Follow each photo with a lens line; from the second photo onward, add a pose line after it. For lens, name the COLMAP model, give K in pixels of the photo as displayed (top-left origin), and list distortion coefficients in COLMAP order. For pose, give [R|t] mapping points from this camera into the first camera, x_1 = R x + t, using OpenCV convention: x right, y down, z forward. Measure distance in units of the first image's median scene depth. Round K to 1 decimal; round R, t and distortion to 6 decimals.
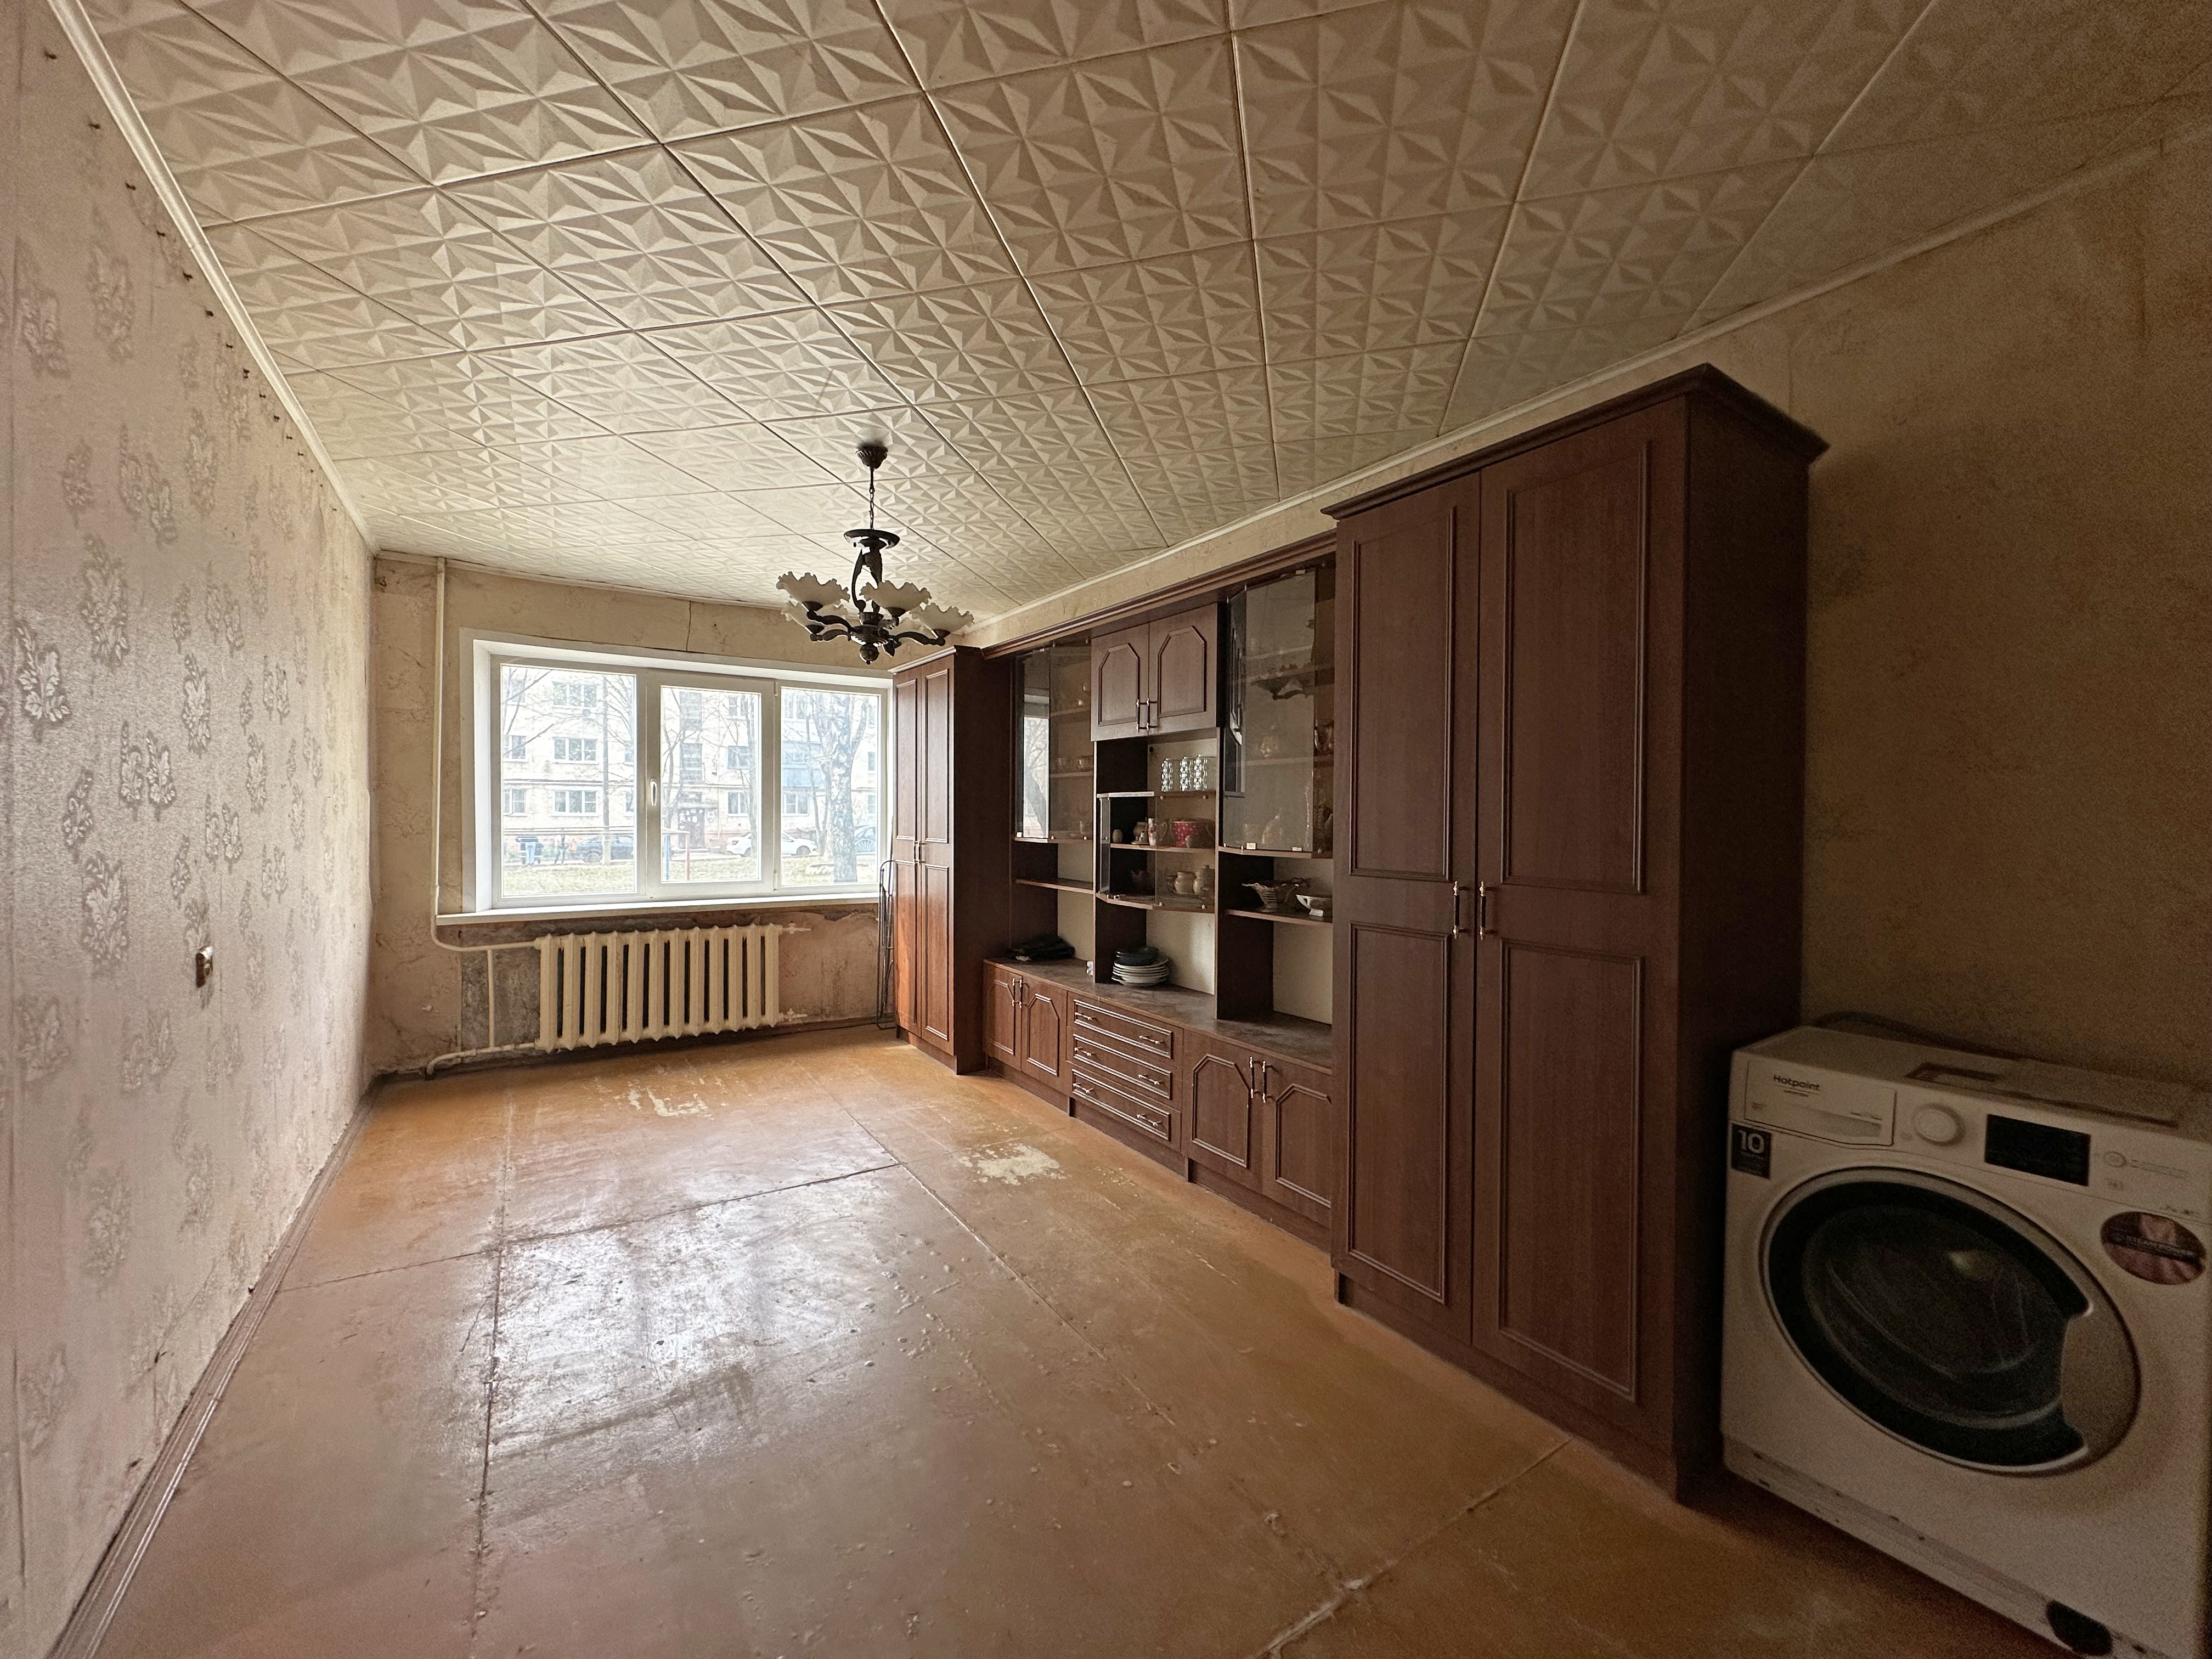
lens RADIAL K [[882.5, 0, 1108.5], [0, 882.5, 827.2], [0, 0, 1]] dist [-0.000240, 0.000441]
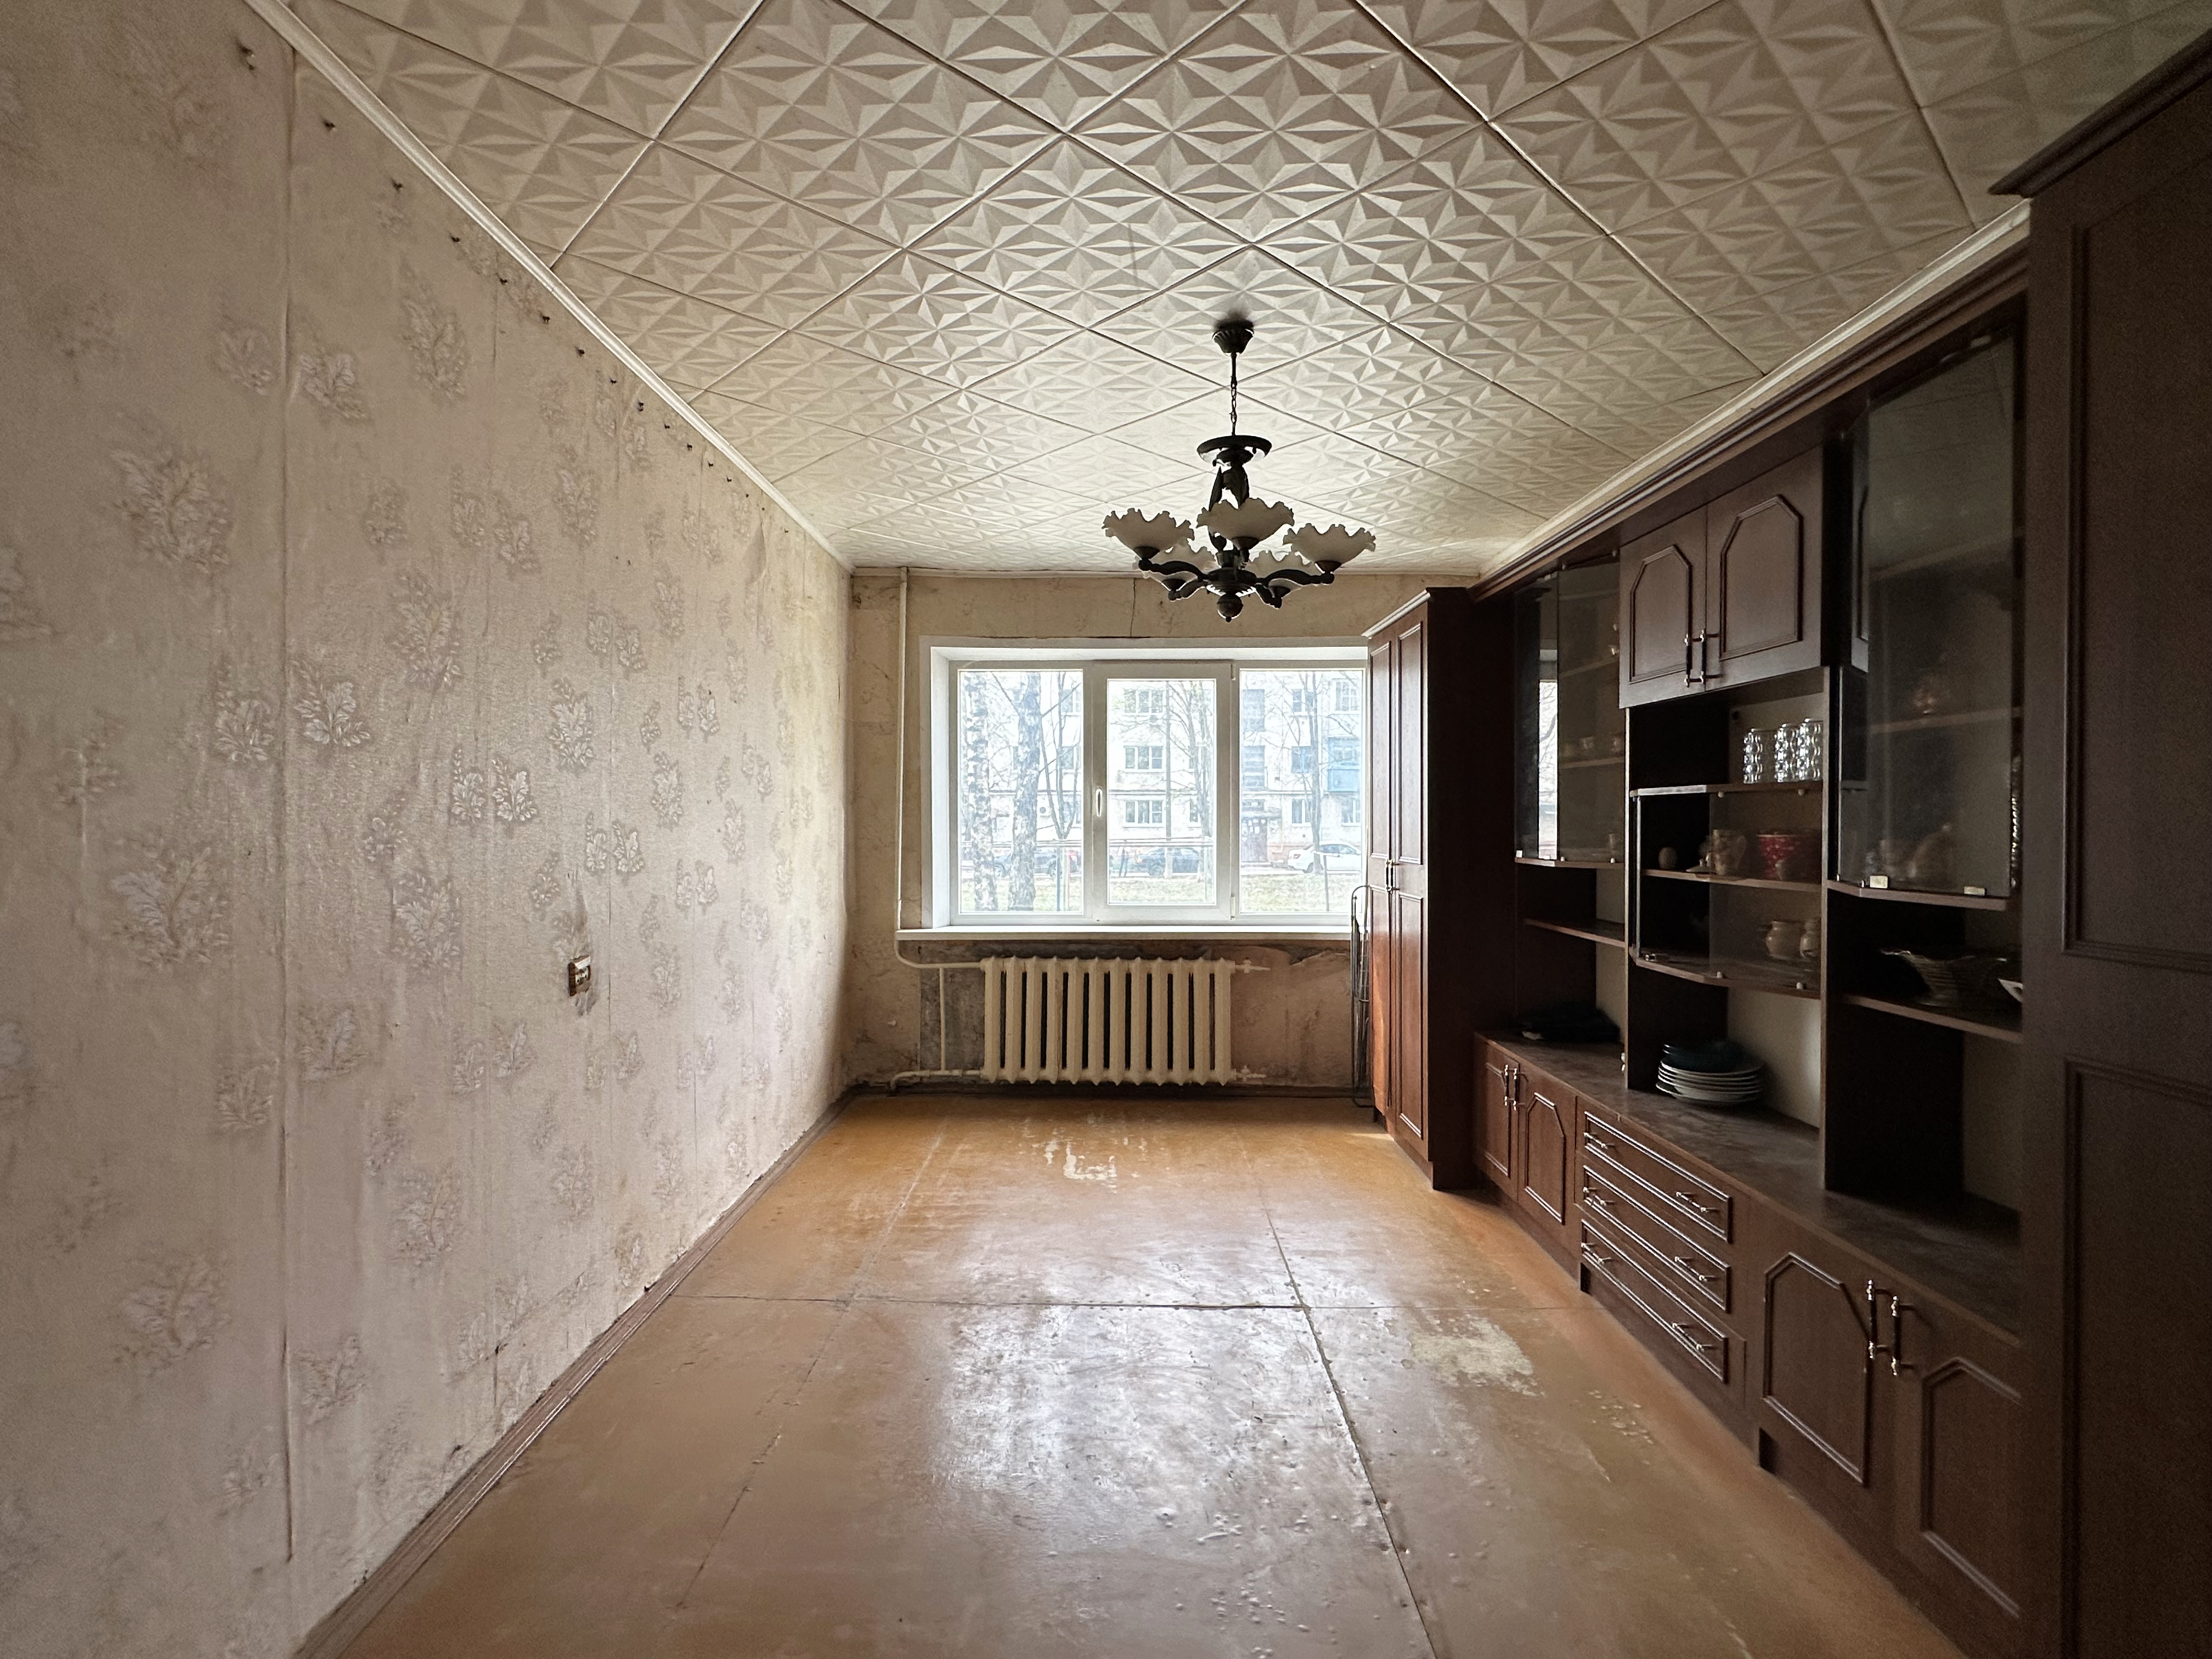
lens RADIAL K [[1063.4, 0, 1102.4], [0, 1063.4, 832.7], [0, 0, 1]] dist [0.000424, 0.000790]
pose [[0.828429, -0.001587, -0.560092, 0.107139], [-0.001577, 0.999985, -0.005166, -0.003290], [0.560092, 0.005163, 0.828414, 0.163812]]
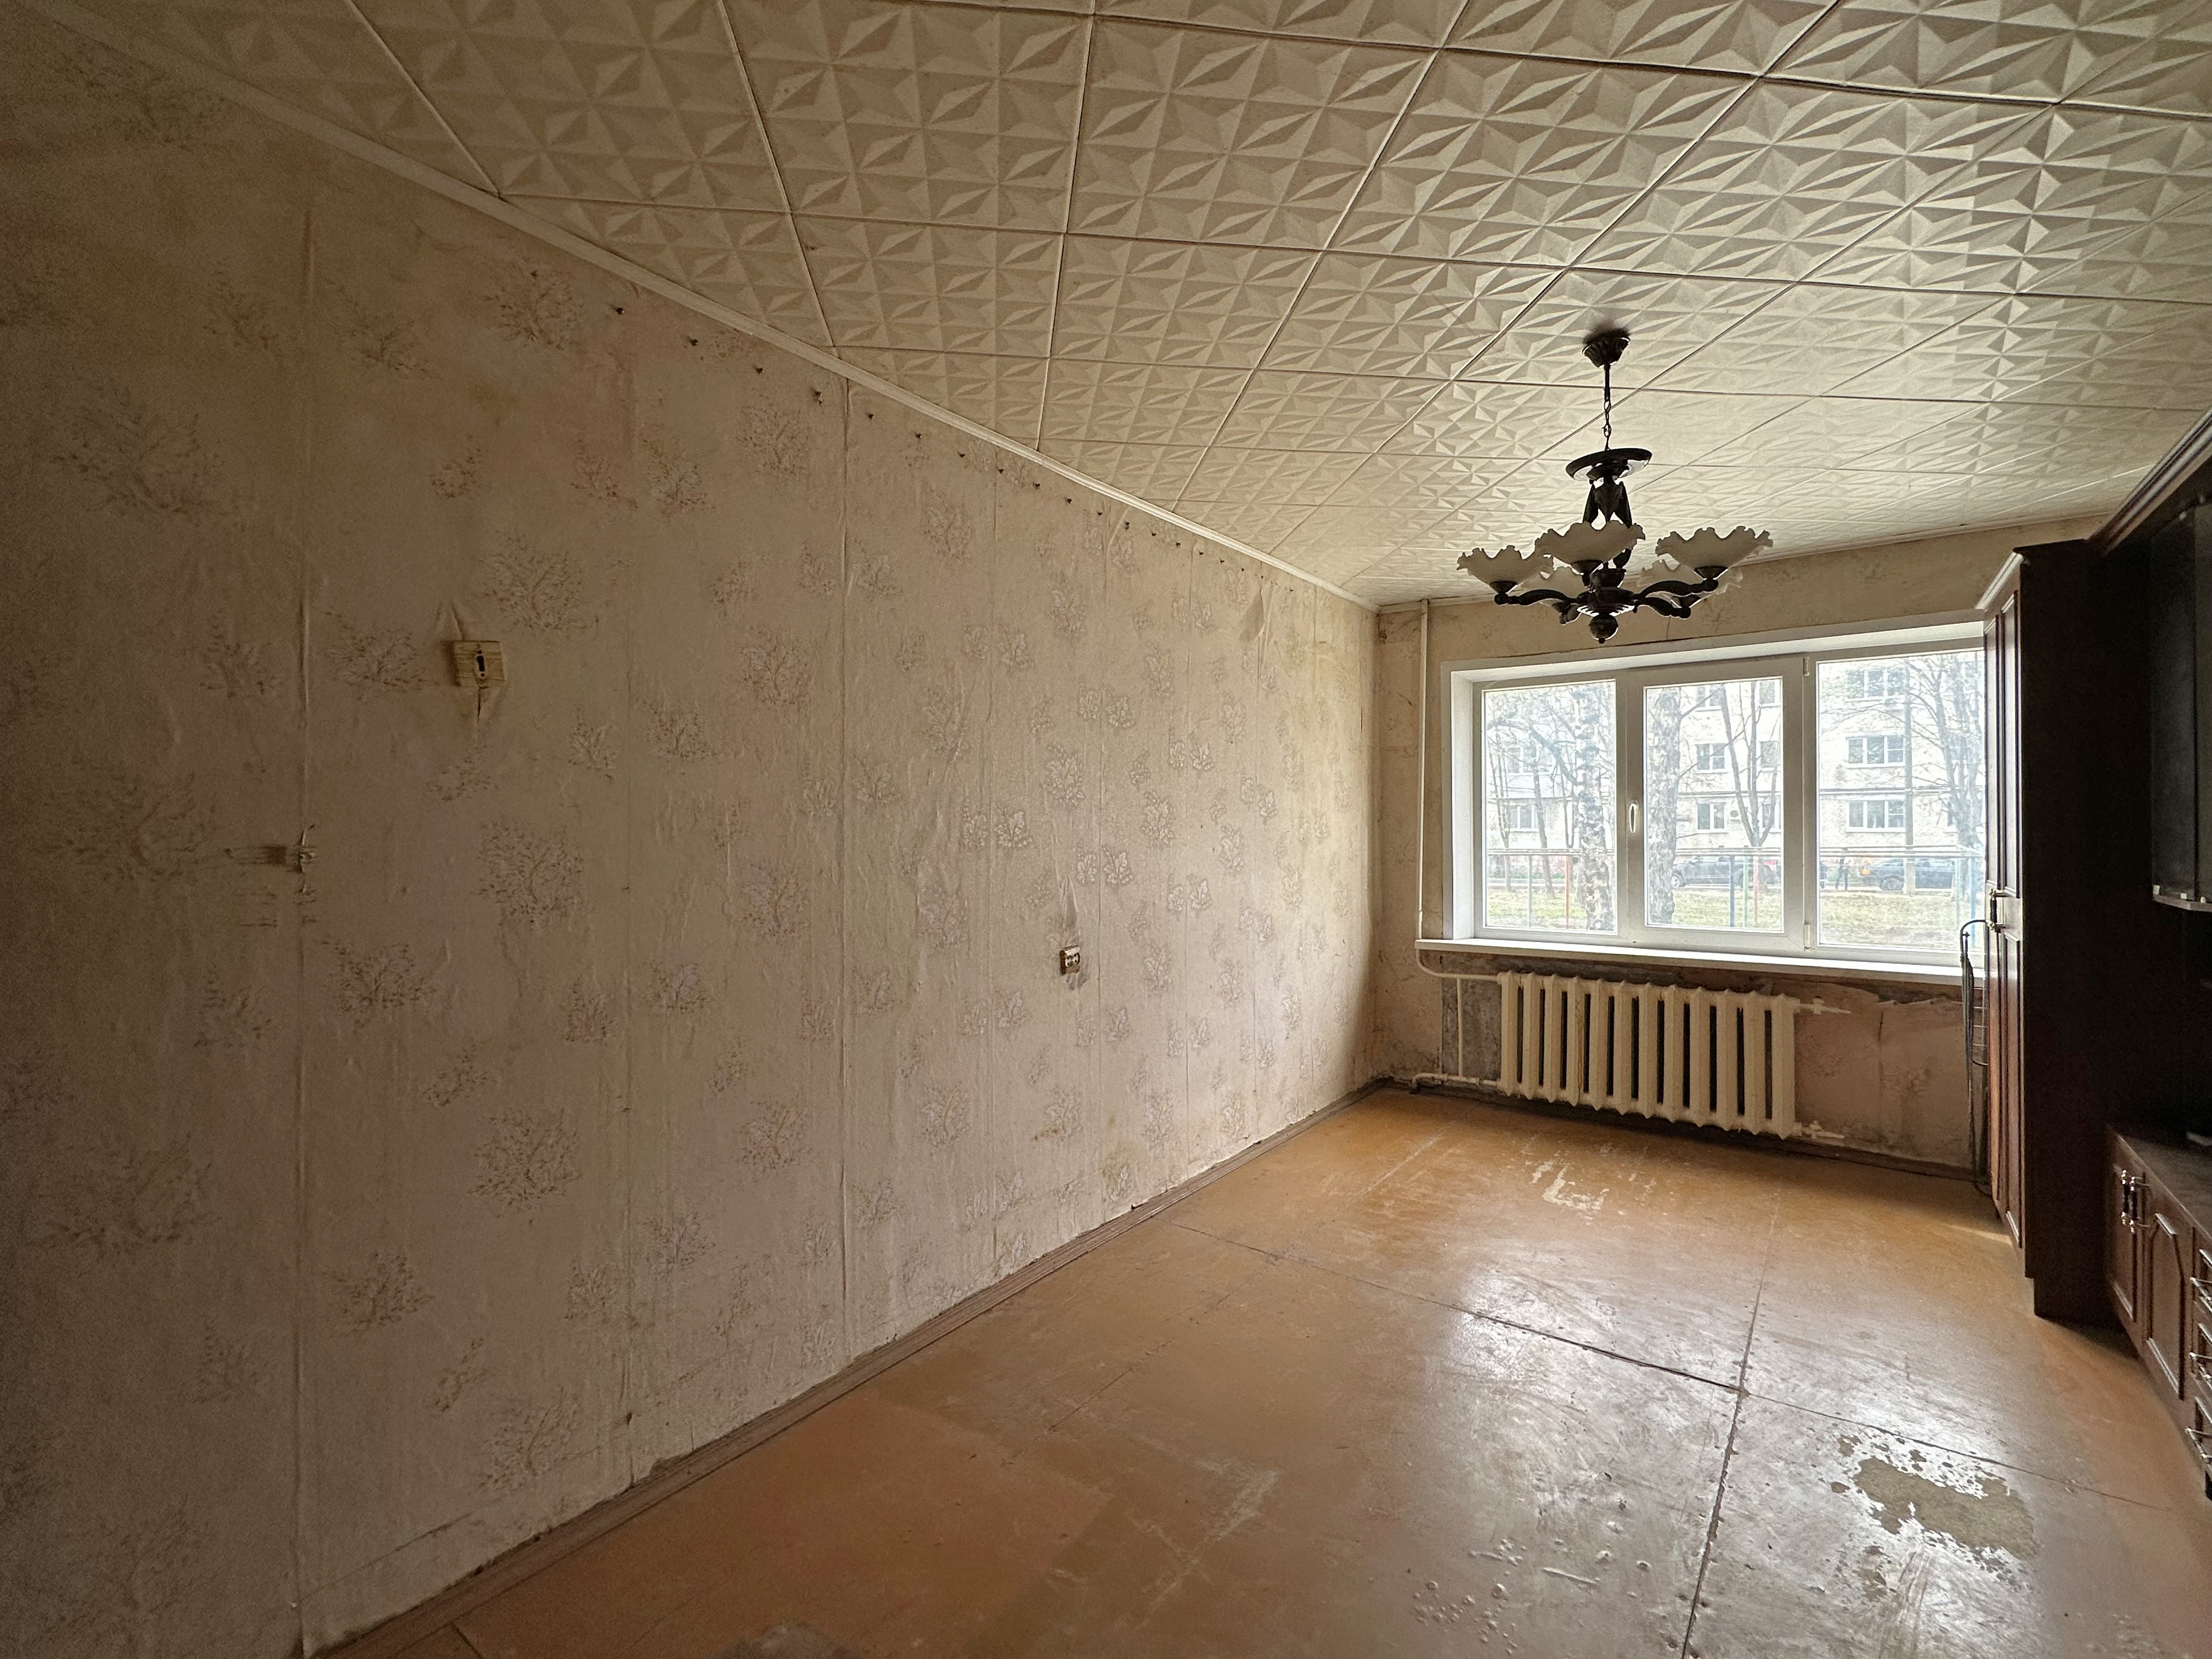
lens RADIAL K [[998.1, 0, 1103.2], [0, 998.1, 830.8], [0, 0, 1]] dist [-0.000349, 0.000227]
pose [[0.334573, -0.006739, -0.942346, 0.273705], [-0.005538, 0.999943, -0.009117, -0.019121], [0.942353, 0.008269, 0.334517, 0.279127]]
